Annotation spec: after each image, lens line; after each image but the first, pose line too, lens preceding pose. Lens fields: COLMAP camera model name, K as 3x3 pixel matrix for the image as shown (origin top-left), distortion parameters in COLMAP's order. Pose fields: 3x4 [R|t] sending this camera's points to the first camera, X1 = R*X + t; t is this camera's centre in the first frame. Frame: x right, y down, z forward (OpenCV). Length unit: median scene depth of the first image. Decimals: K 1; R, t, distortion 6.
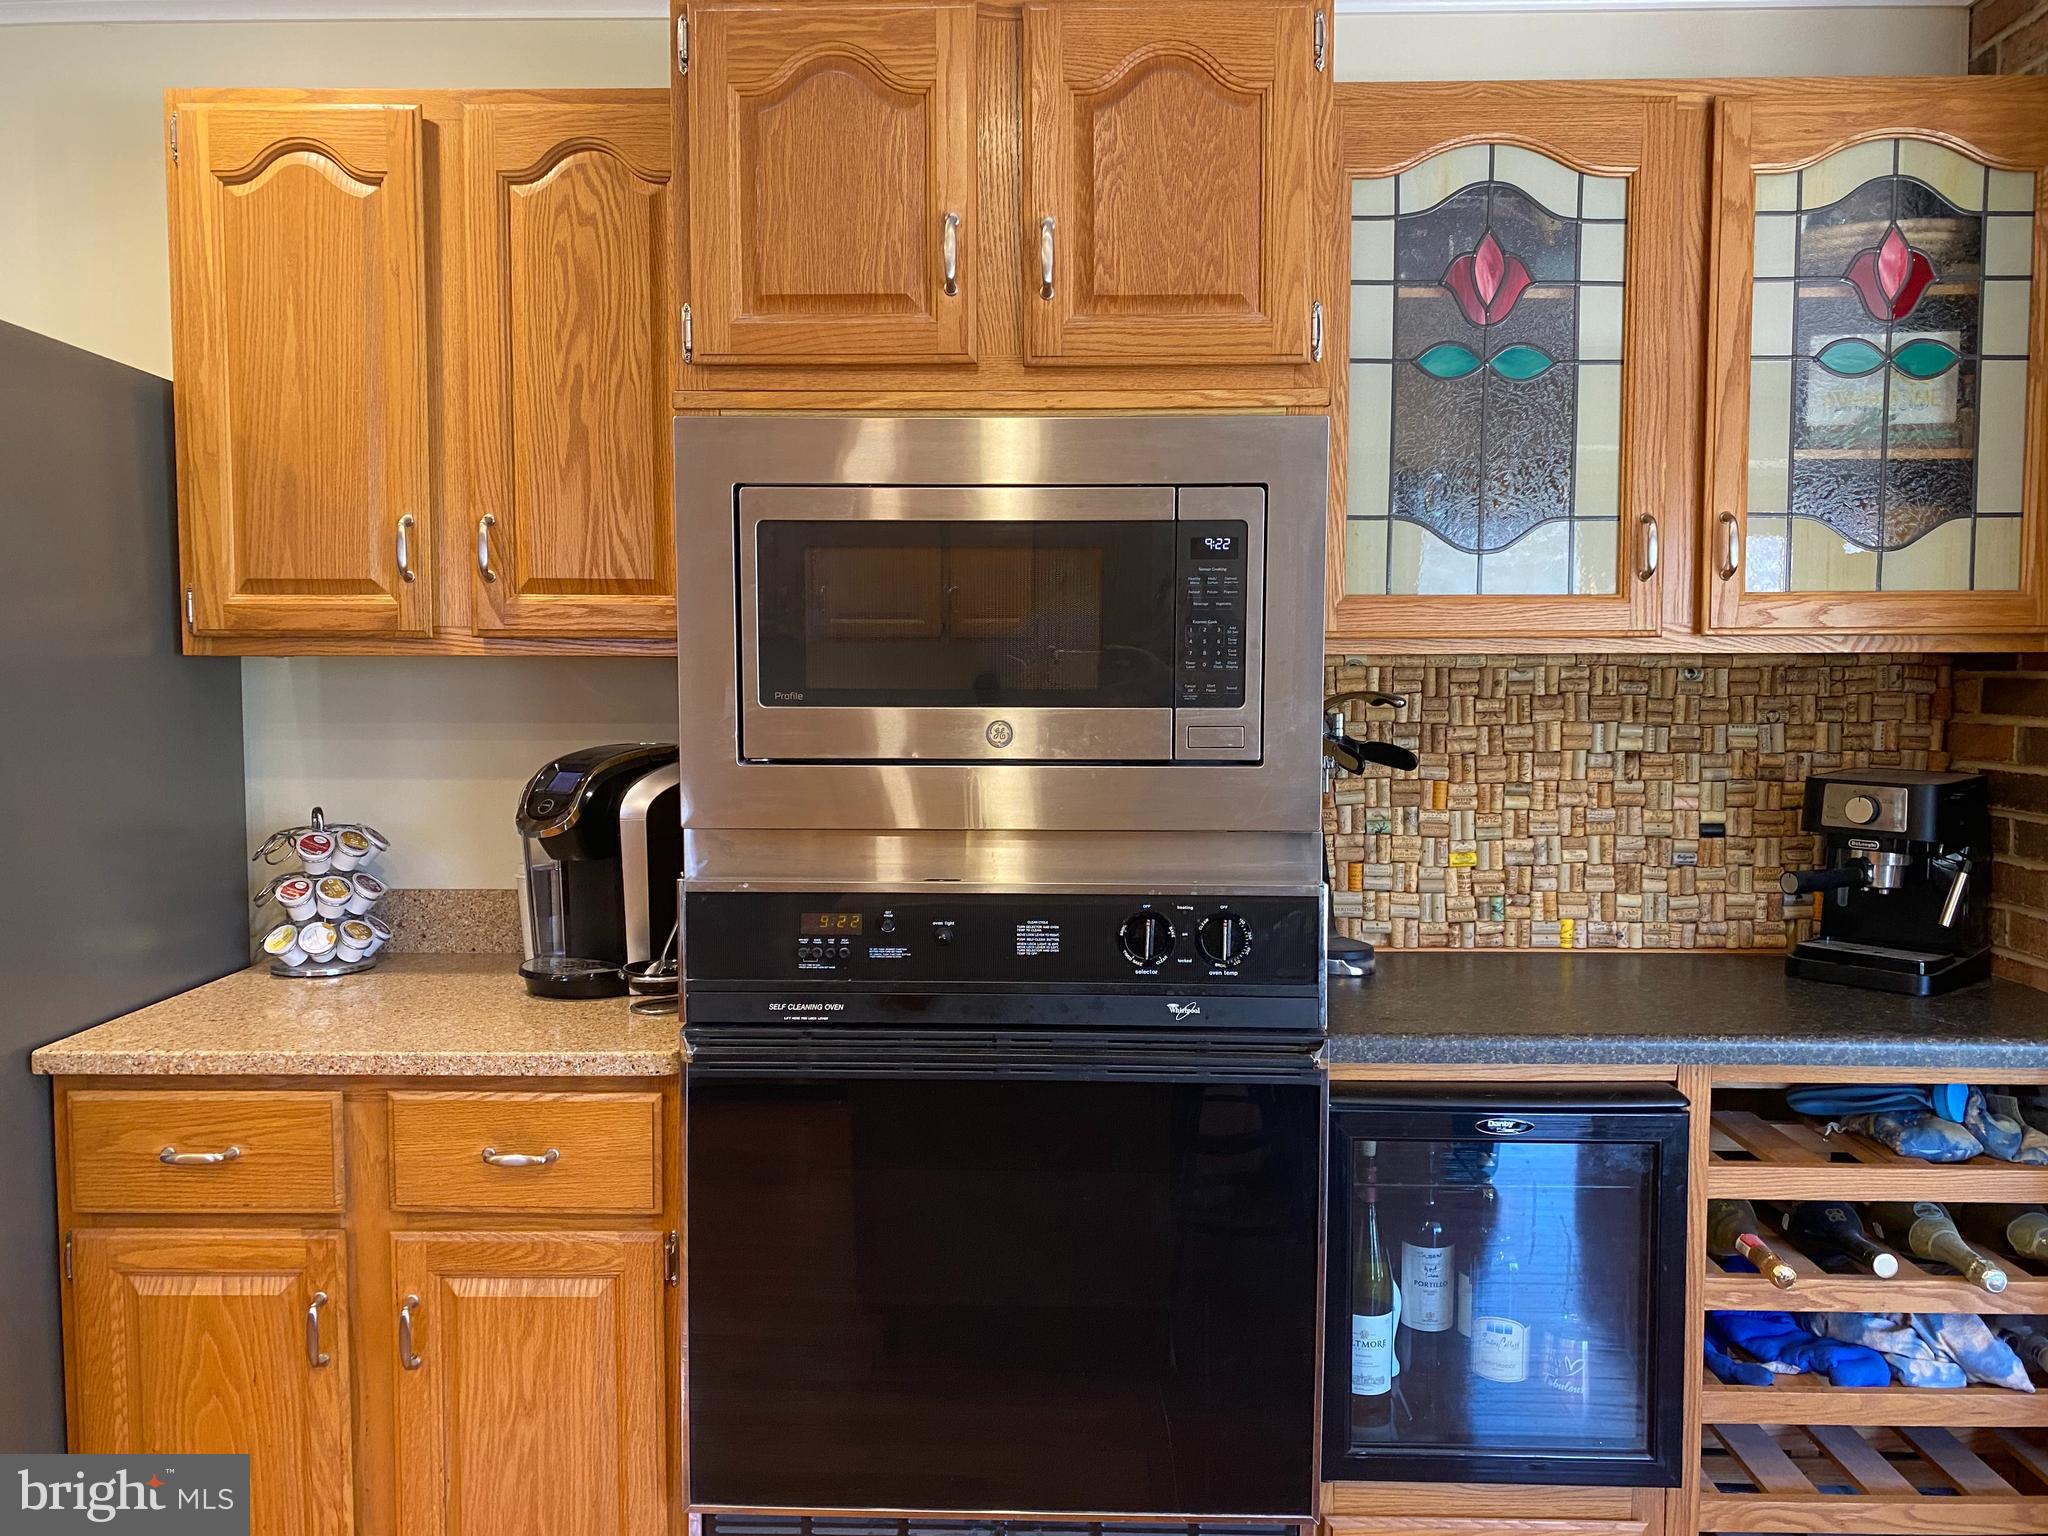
lens RADIAL K [[1575.3, 0, 1024.0], [0, 1575.3, 768.0], [0, 0, 1]] dist [0.055751, -0.087449]
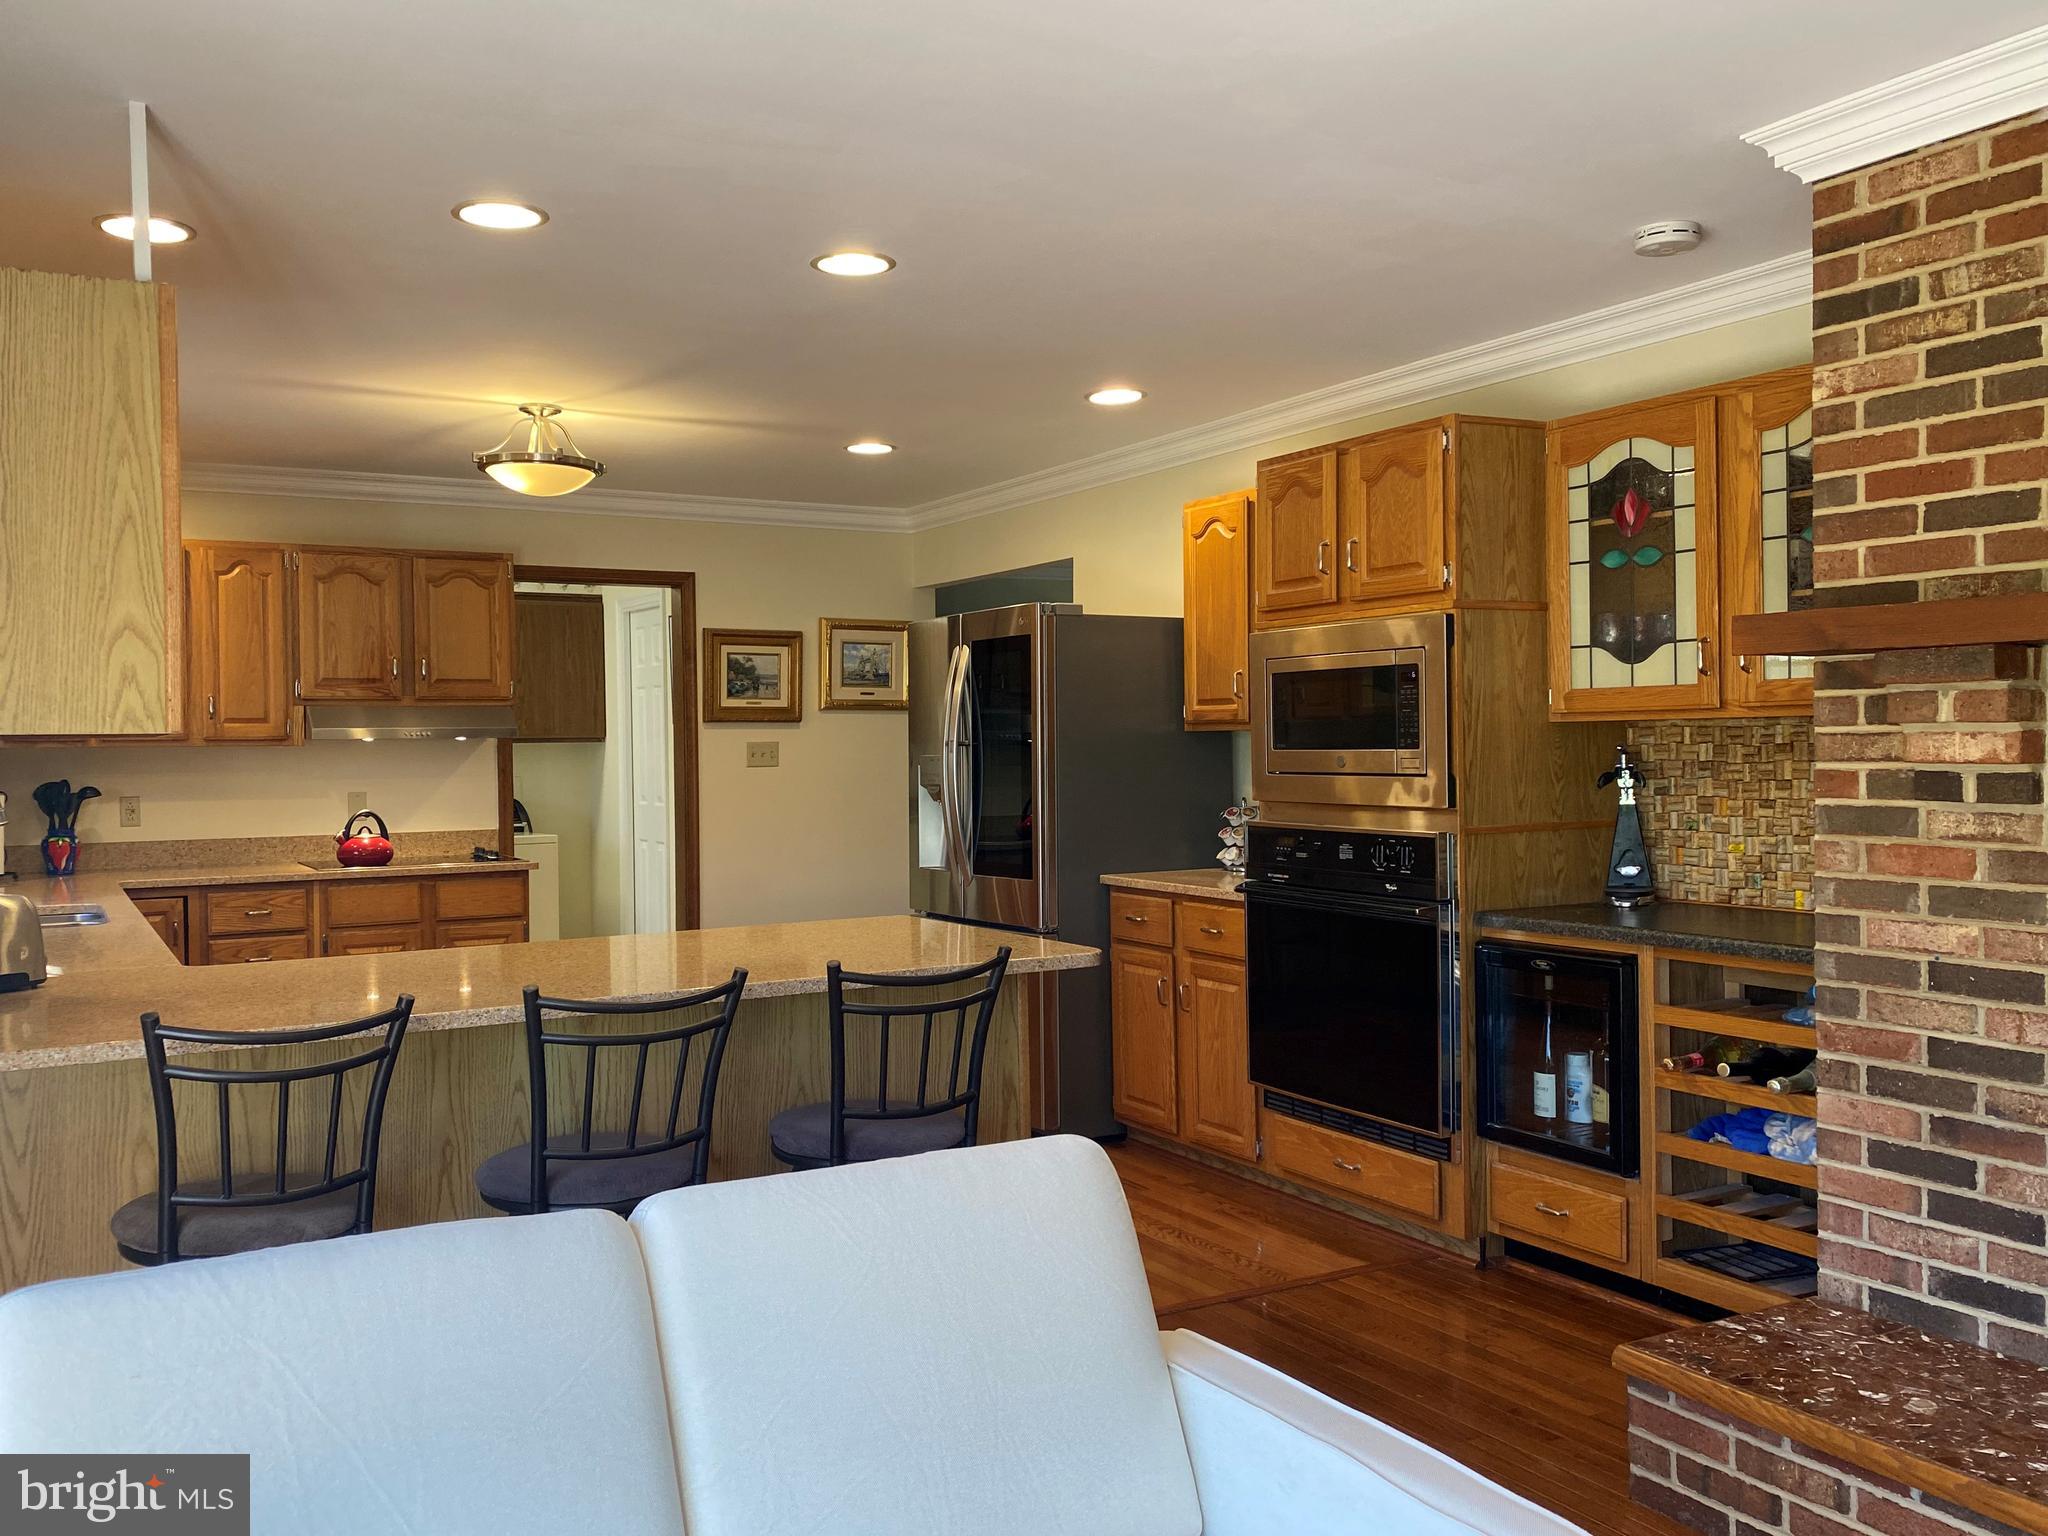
lens RADIAL K [[1748.6, 0, 887.1], [0, 1748.6, 760.6], [0, 0, 1]] dist [-0.007206, -0.006016]
pose [[0.458962, 0.001435, -0.888455, 1.654213], [-0.039067, 0.999064, -0.018568, 0.041953], [0.887597, 0.043232, 0.458588, -0.636543]]
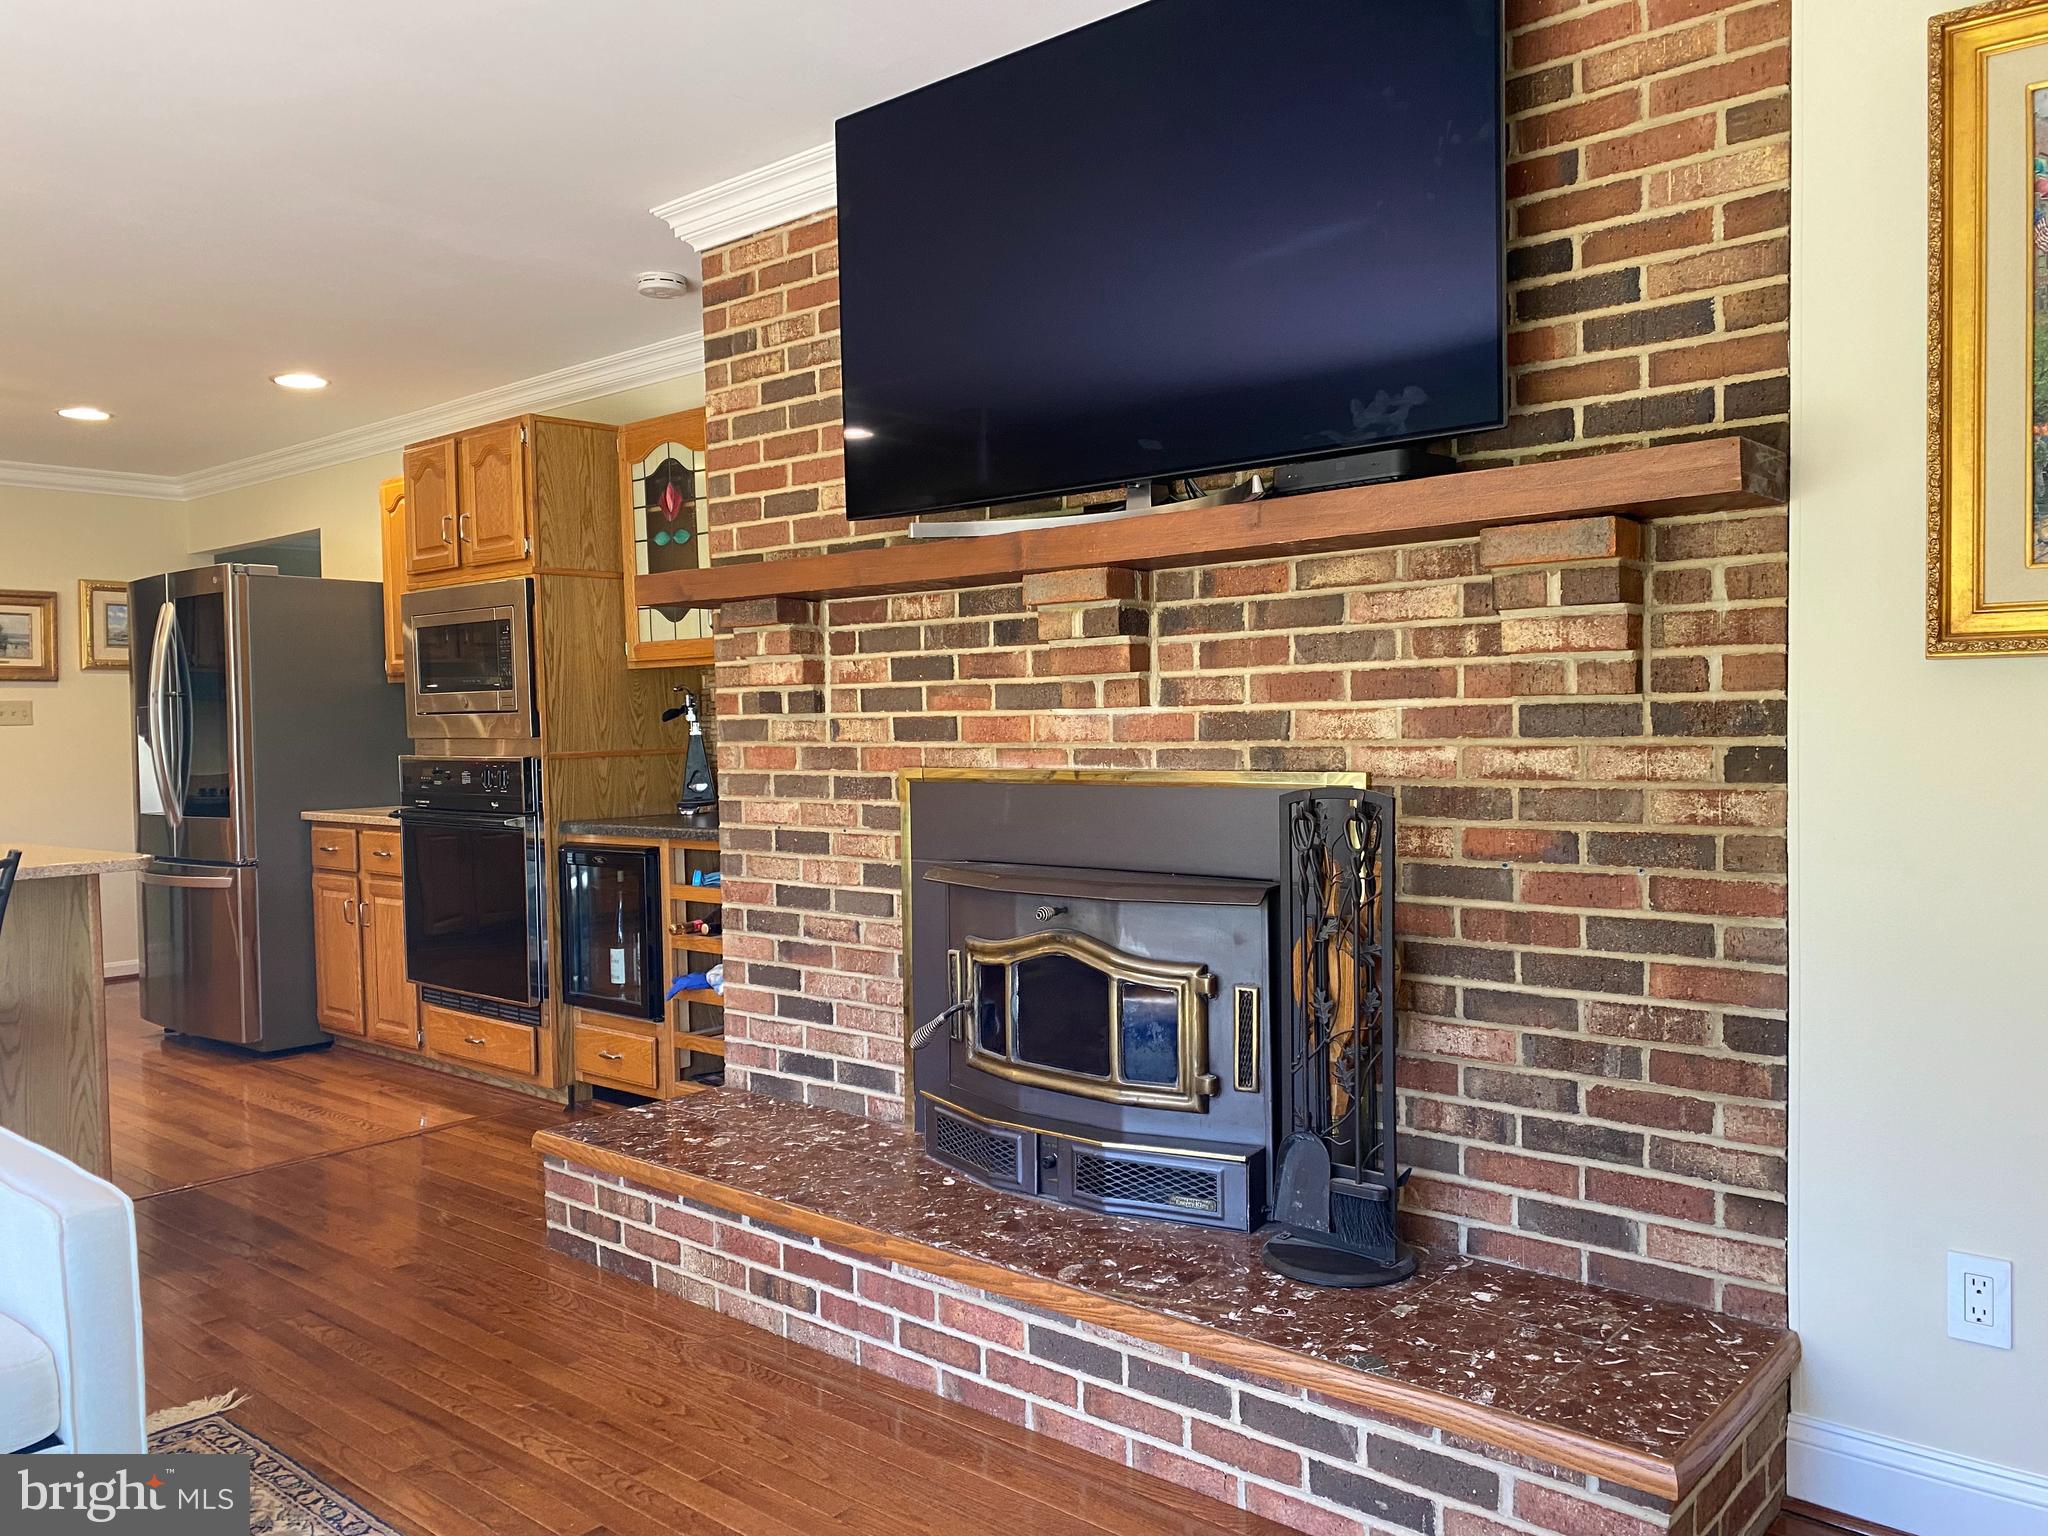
lens RADIAL K [[1575.3, 0, 1024.0], [0, 1575.3, 768.0], [0, 0, 1]] dist [0.055751, -0.087449]
pose [[0.779315, 0.007566, -0.626587, 2.101310], [-0.018225, 0.999778, -0.010594, 0.088346], [0.626367, 0.019675, 0.779280, -0.440709]]
